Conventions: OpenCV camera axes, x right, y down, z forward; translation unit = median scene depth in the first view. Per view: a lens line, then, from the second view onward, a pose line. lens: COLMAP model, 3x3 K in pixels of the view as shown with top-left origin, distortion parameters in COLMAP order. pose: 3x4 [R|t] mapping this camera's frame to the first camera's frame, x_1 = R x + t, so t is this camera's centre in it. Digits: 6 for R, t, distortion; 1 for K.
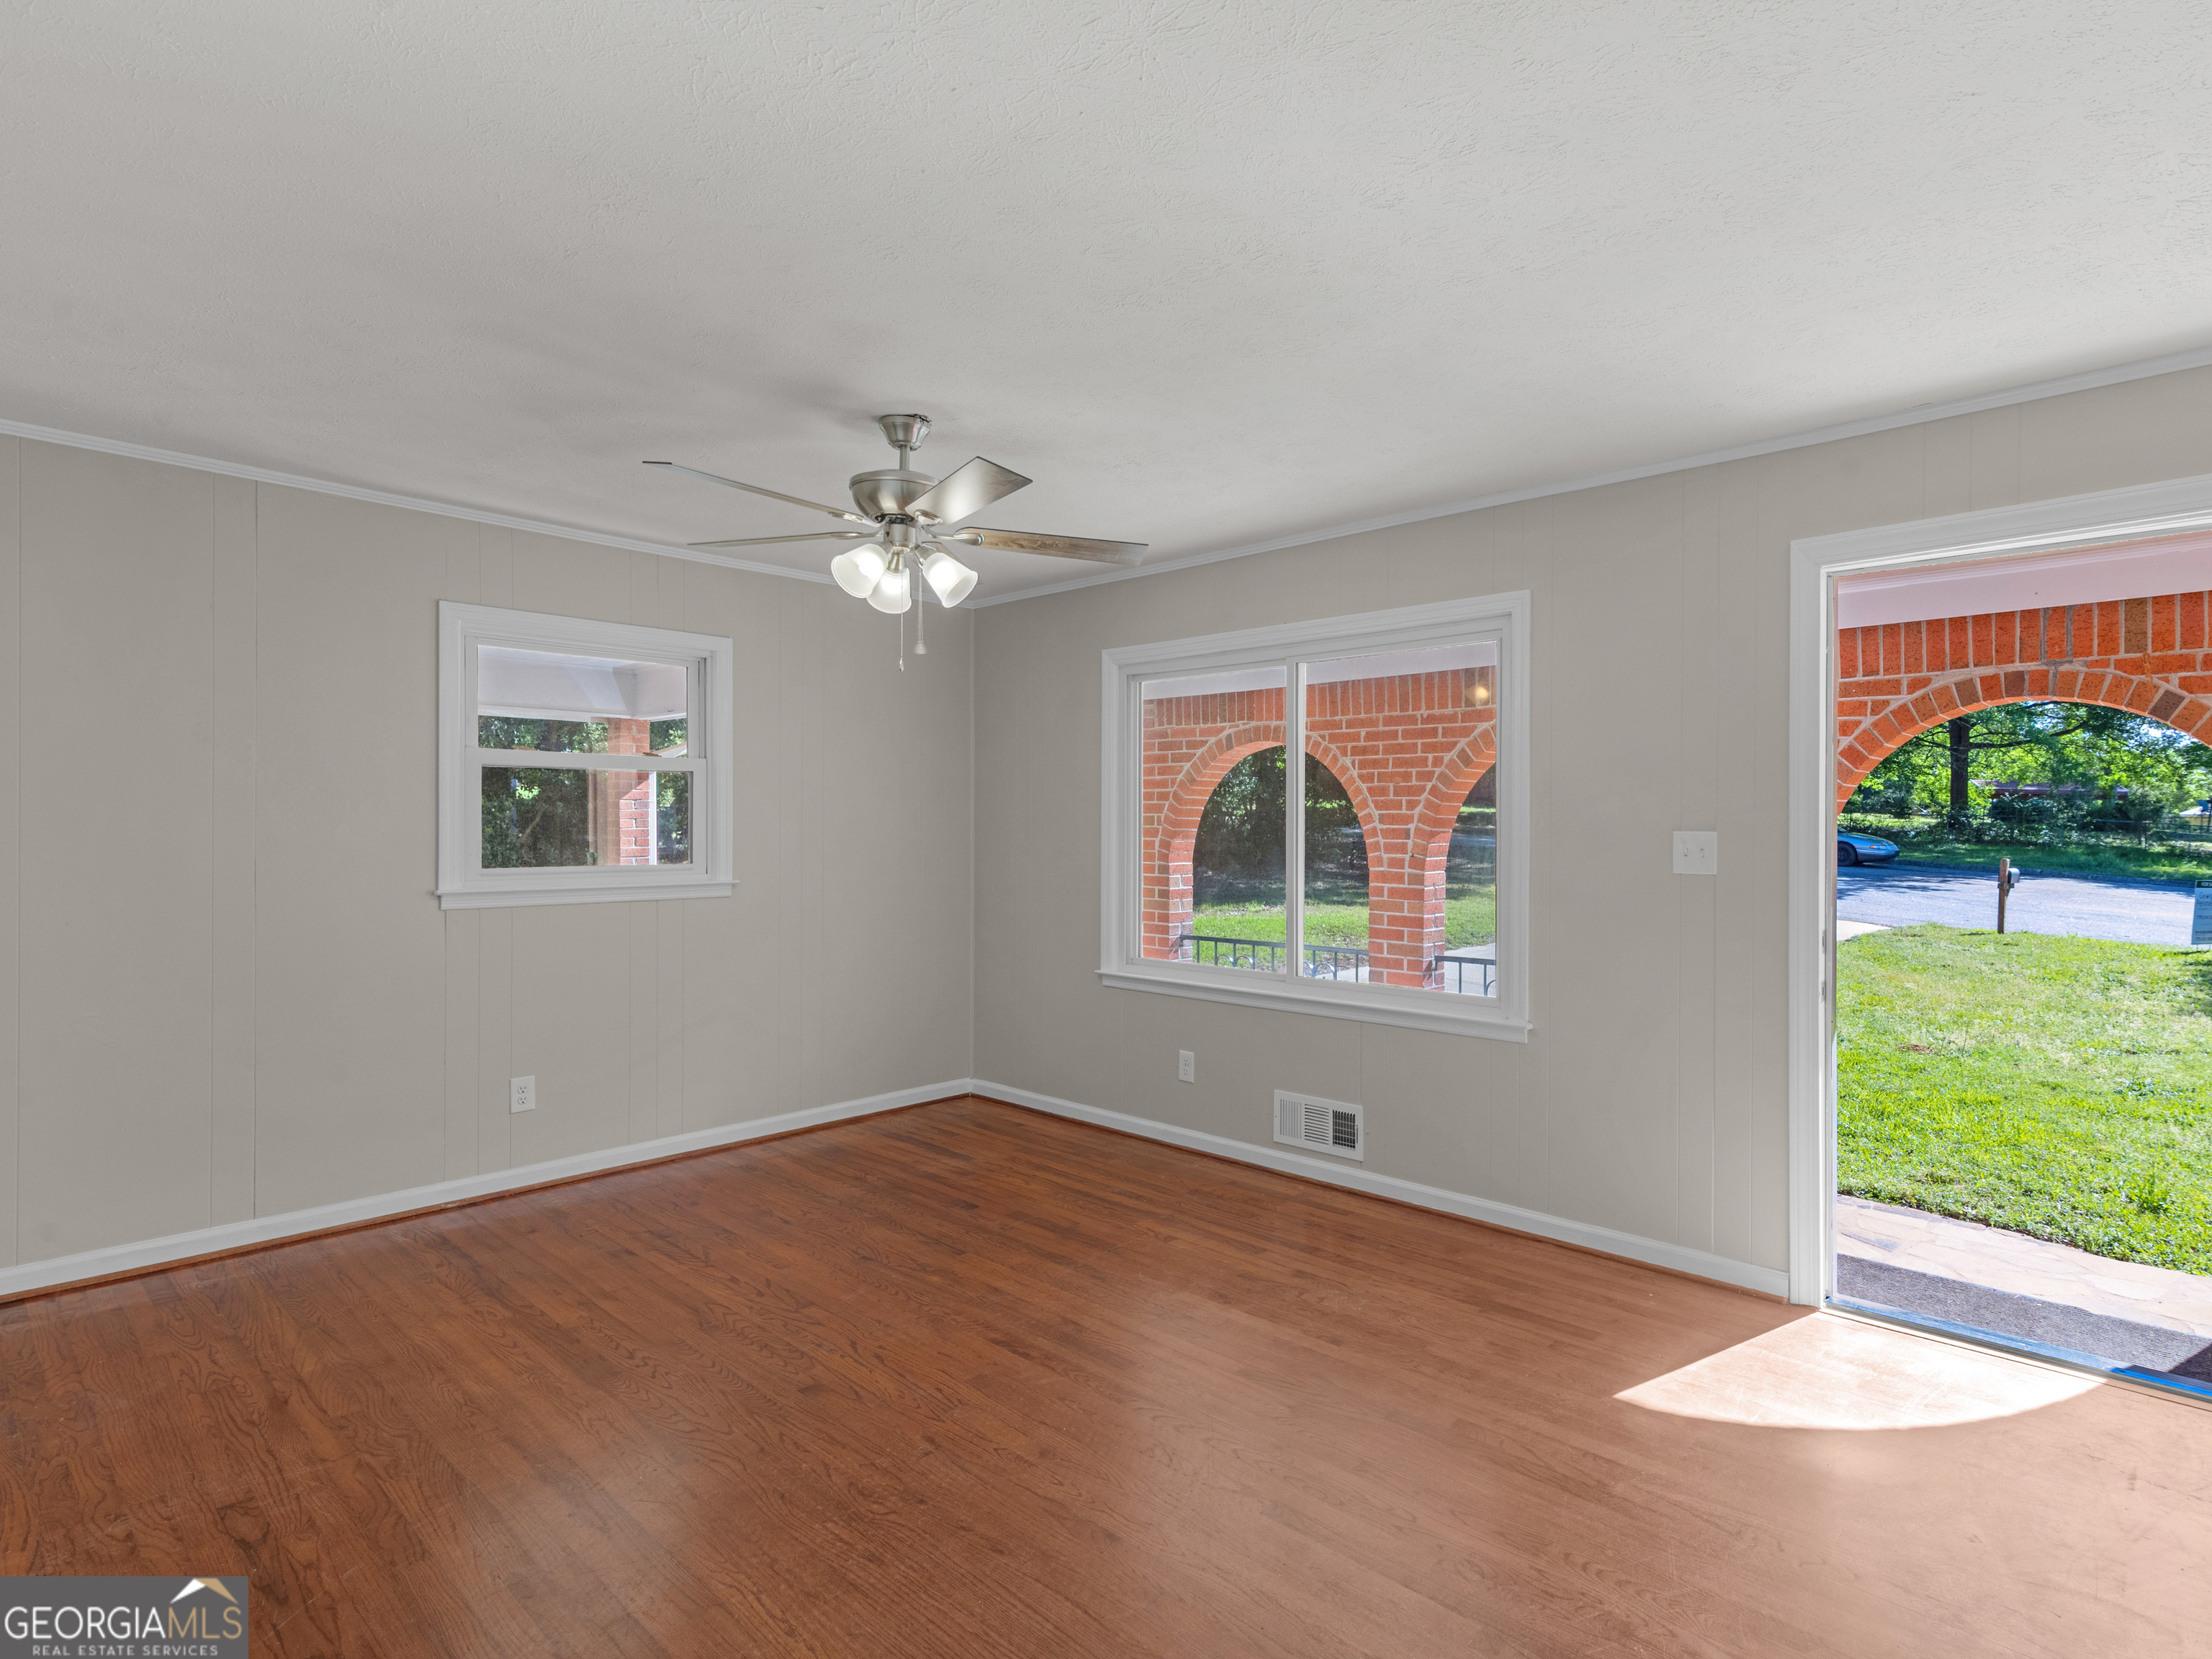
lens RADIAL K [[1146.1, 0, 1192.0], [0, 1146.1, 823.5], [0, 0, 1]] dist [0.002295, 0.000882]
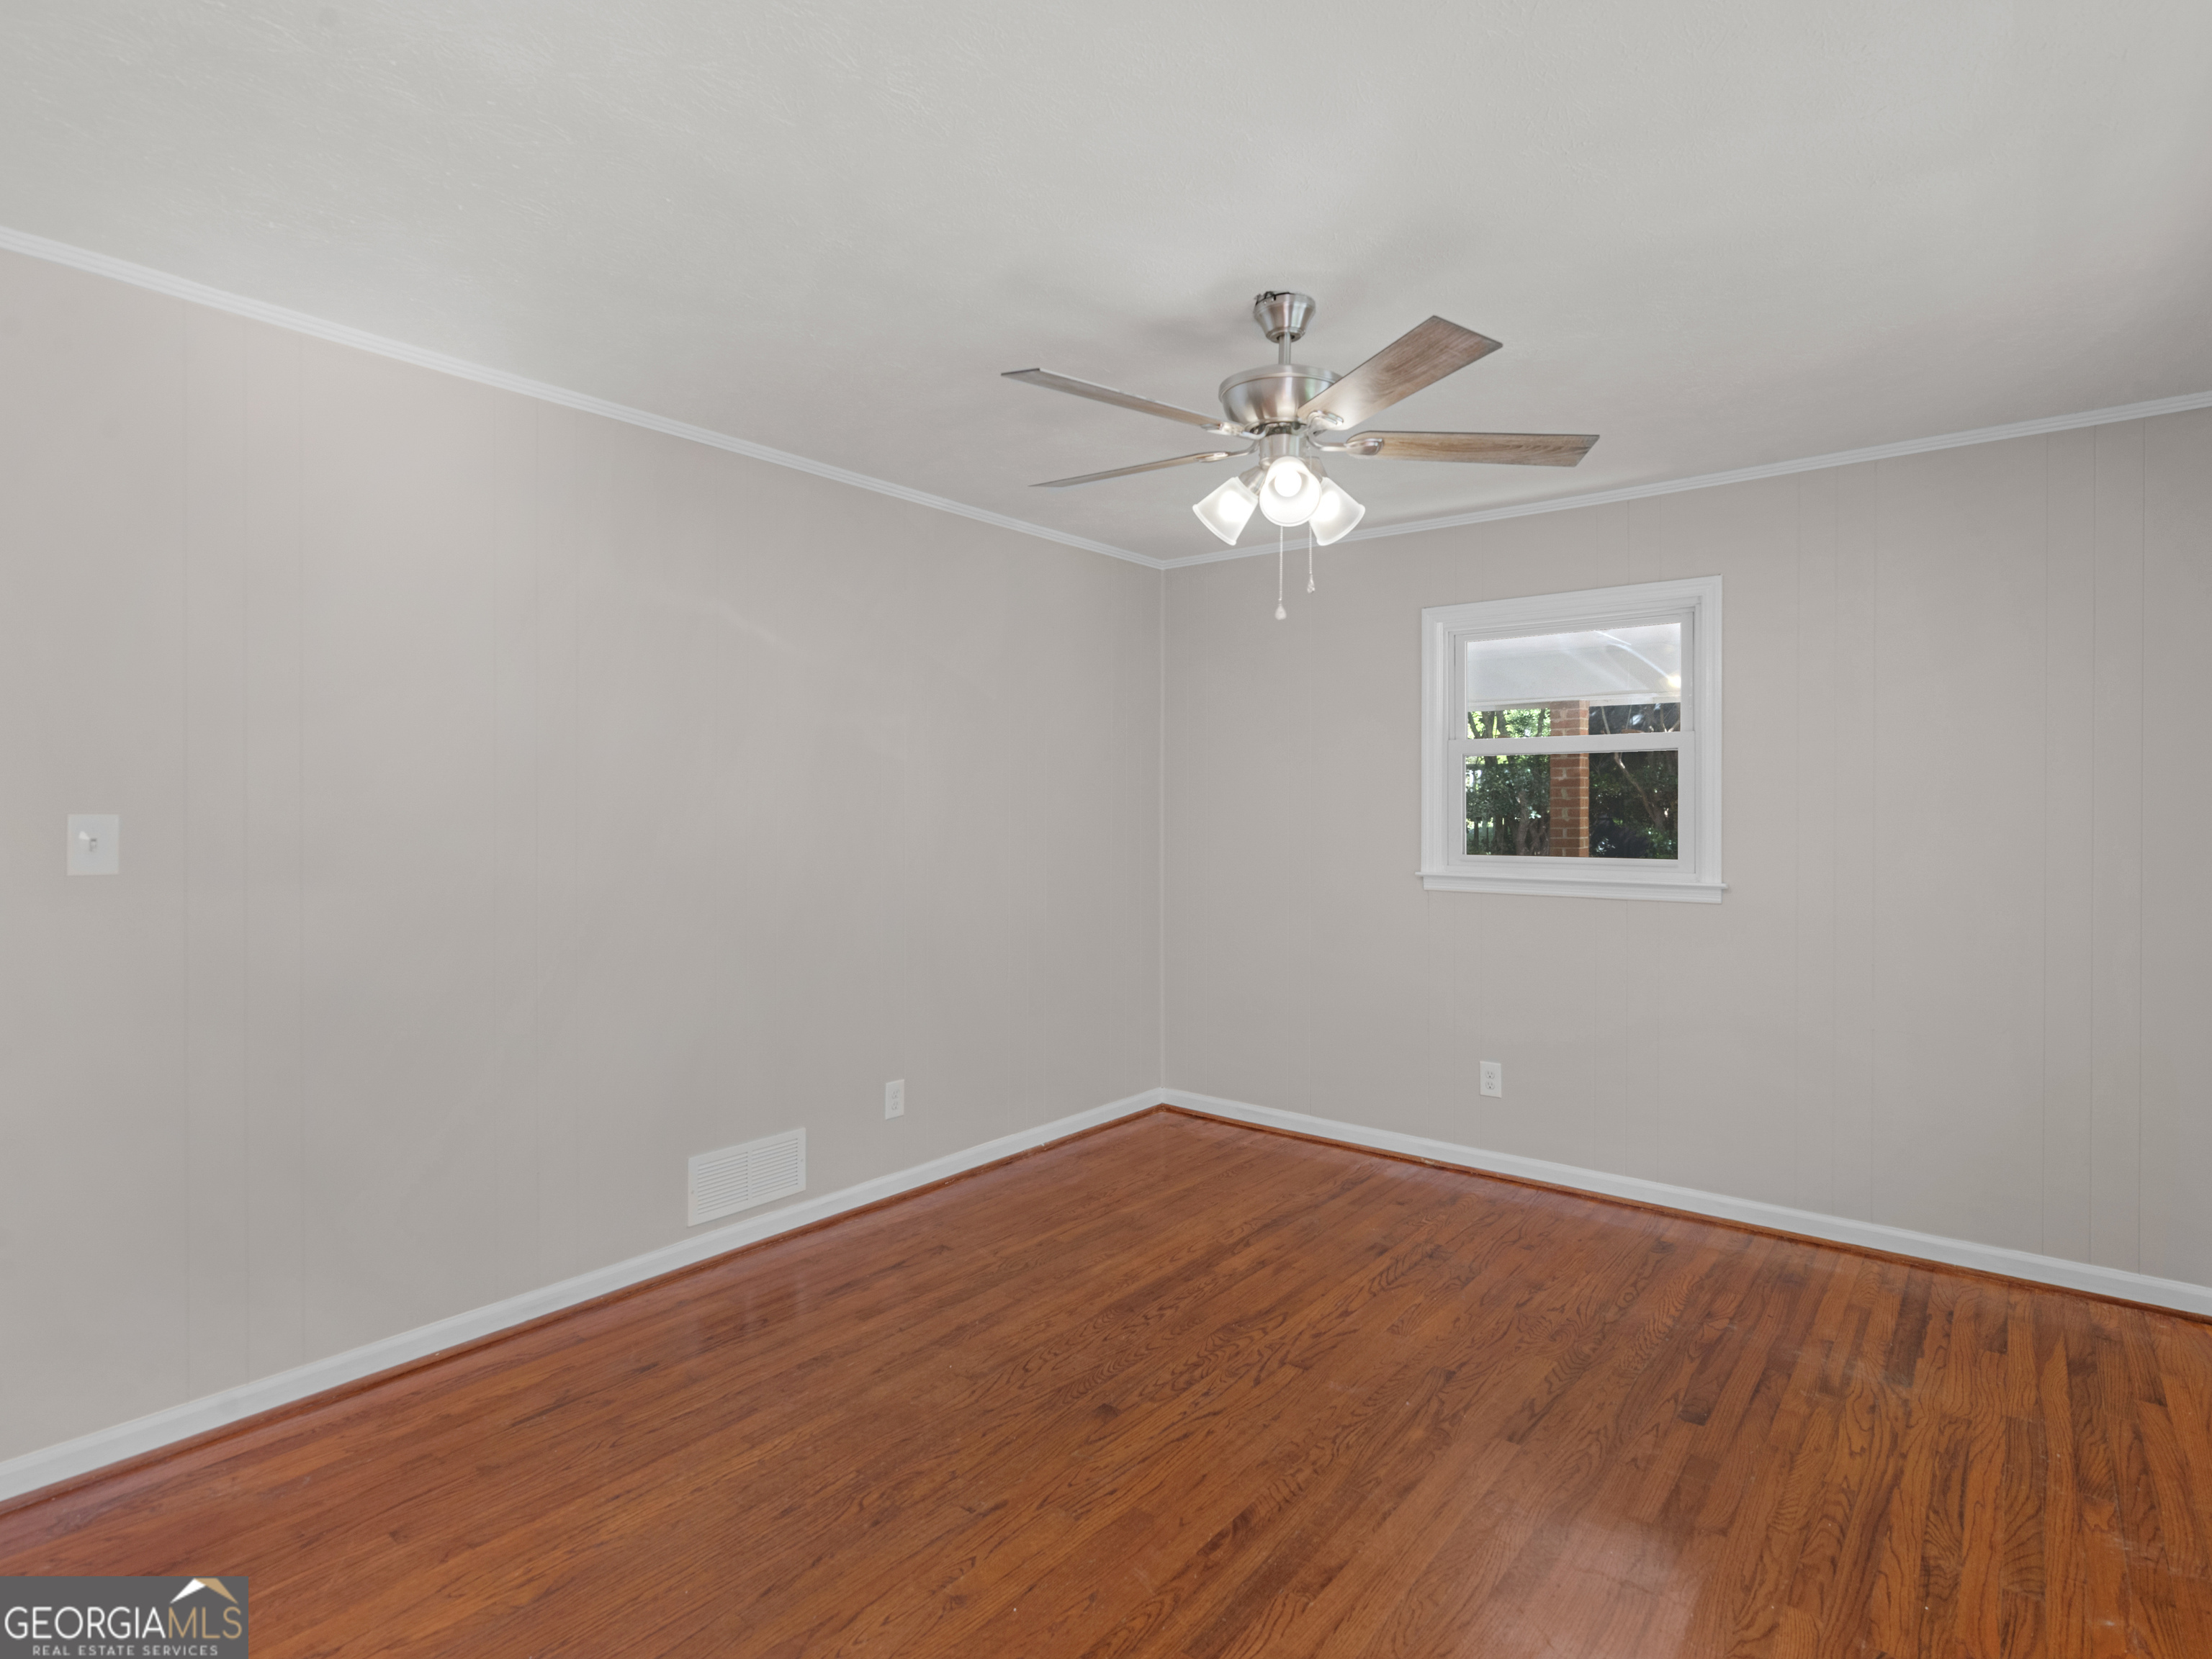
lens RADIAL K [[1146.1, 0, 1192.0], [0, 1146.1, 823.5], [0, 0, 1]] dist [0.002295, 0.000882]
pose [[0.080370, 0.014456, -0.996660, 0.398133], [0.001740, 0.999891, 0.014644, -0.007141], [0.996764, -0.002911, 0.080337, 0.638076]]
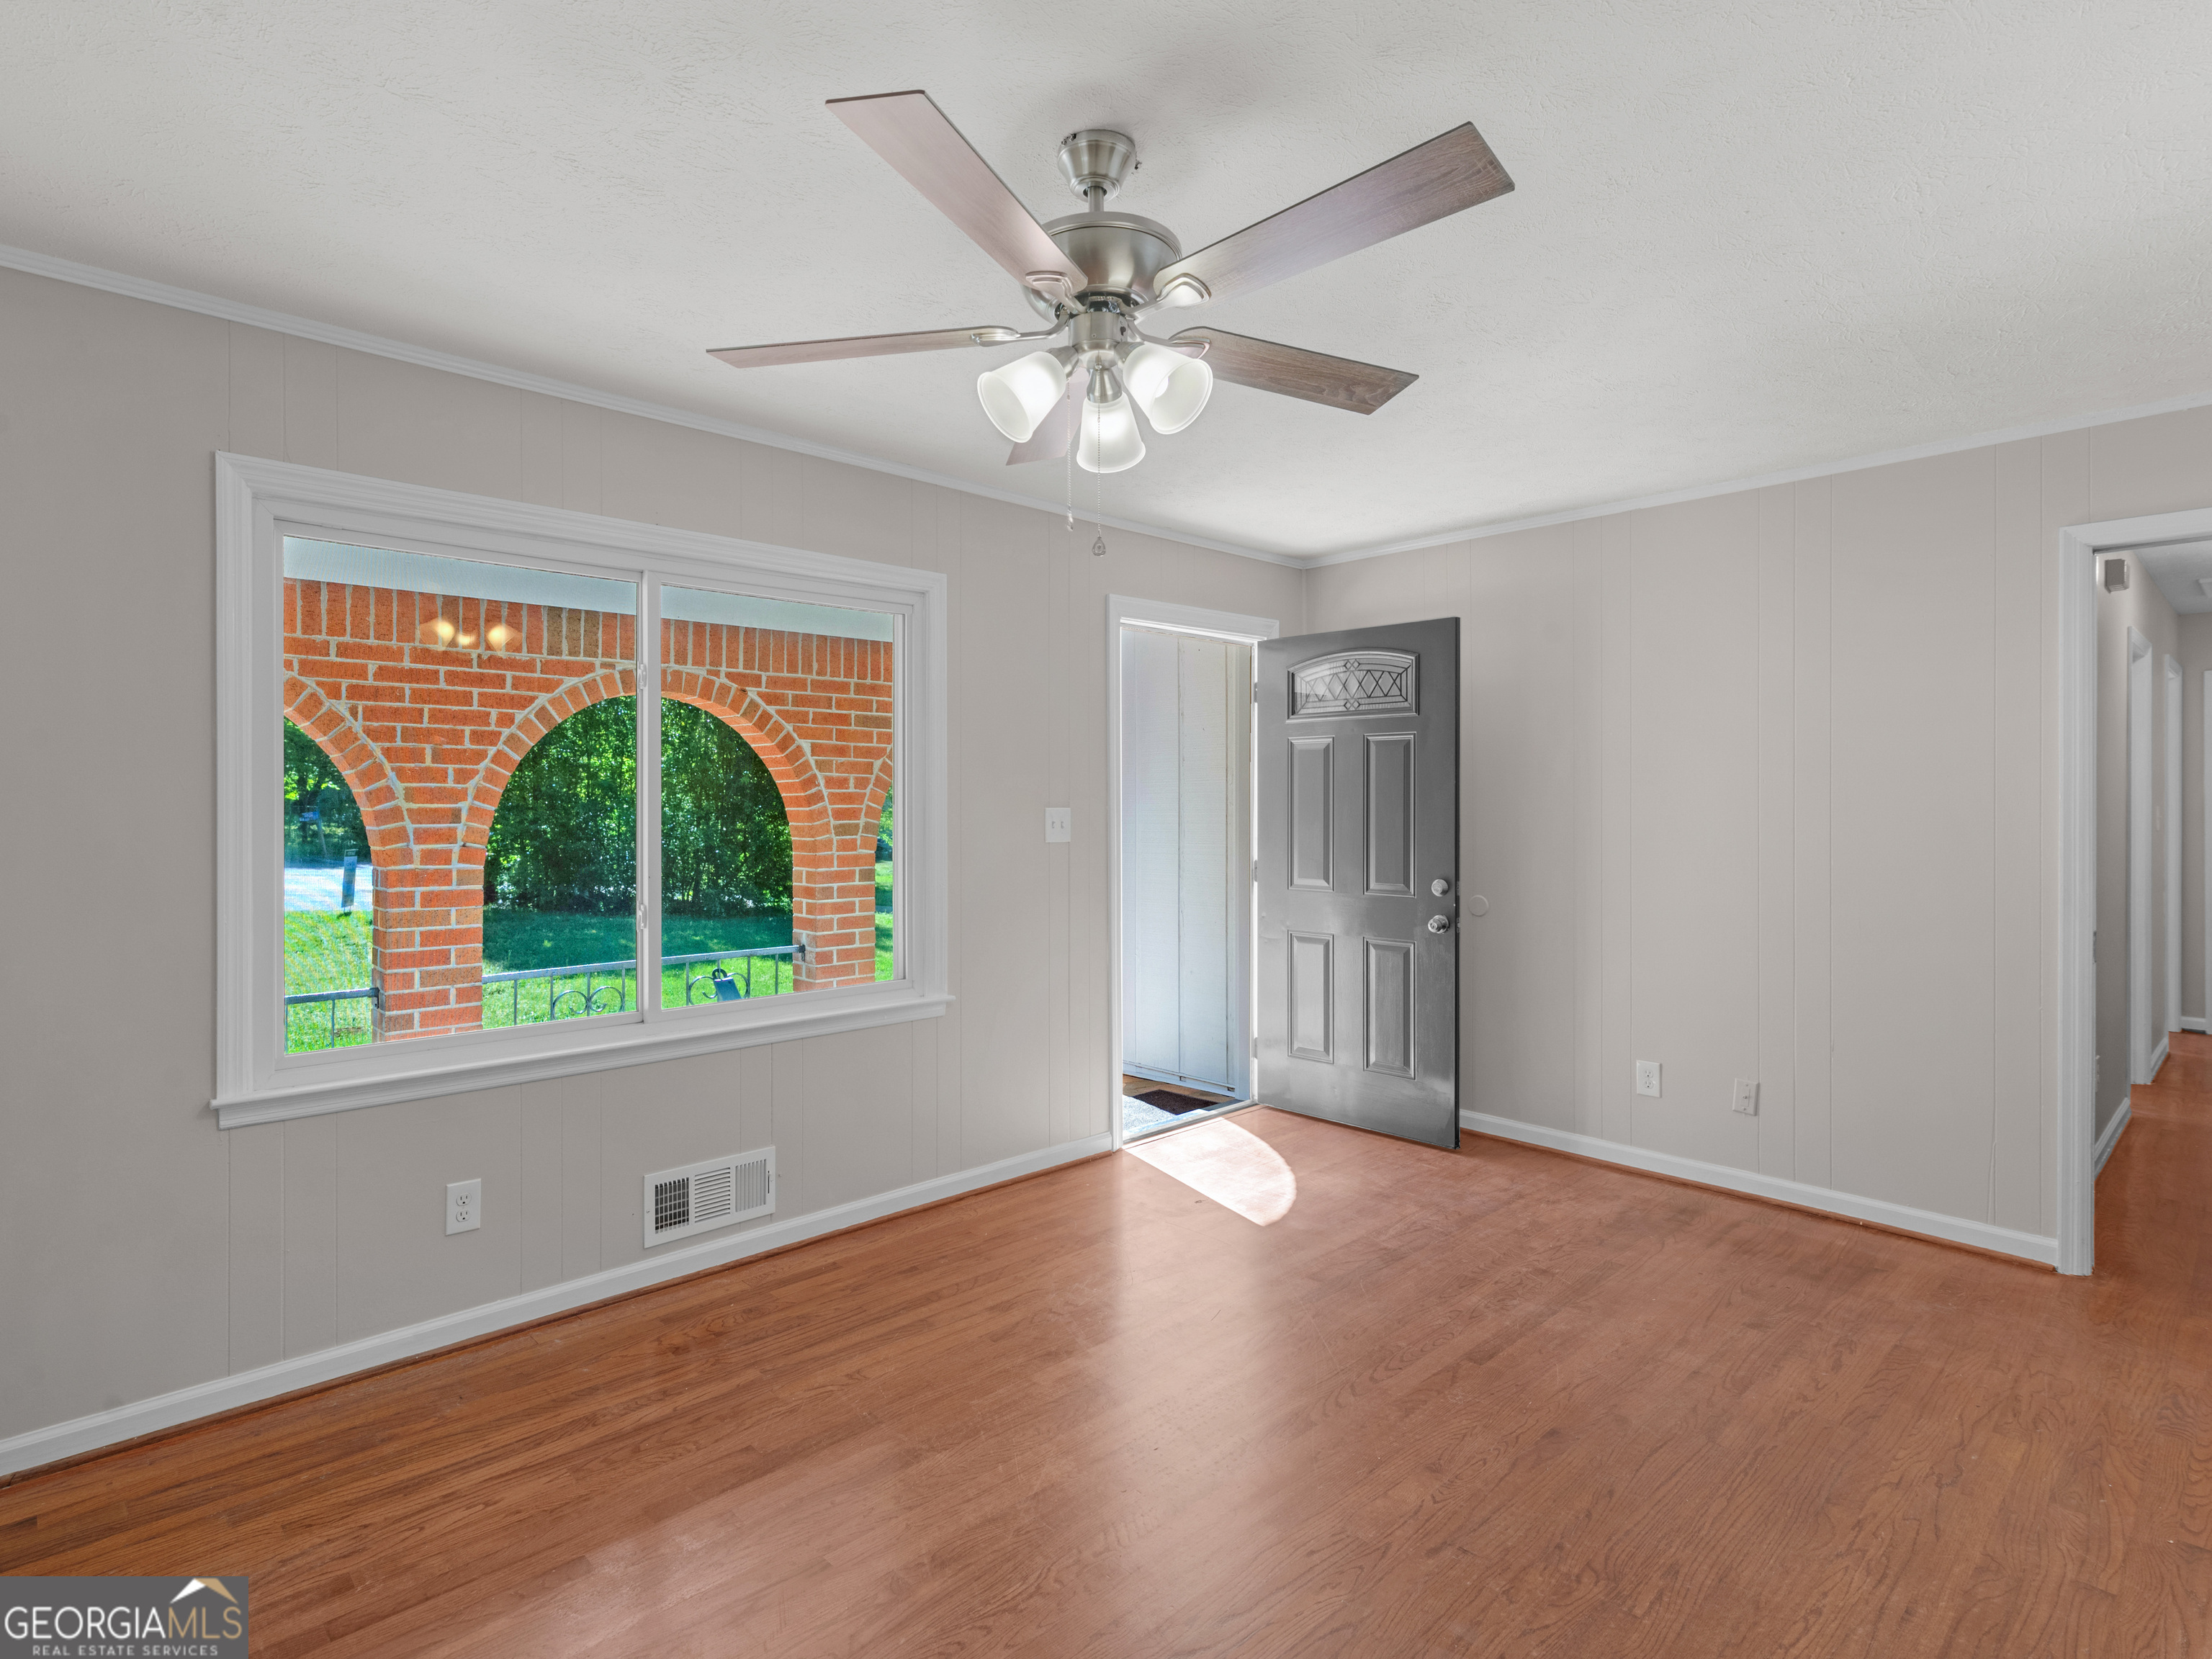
lens RADIAL K [[1117.0, 0, 1101.6], [0, 1117.0, 810.3], [0, 0, 1]] dist [-0.001006, 0.000153]
pose [[0.095923, -0.014082, 0.995289, -0.626835], [-0.004643, 0.999883, 0.014595, -0.008654], [-0.995378, -0.006021, 0.095847, 0.689143]]
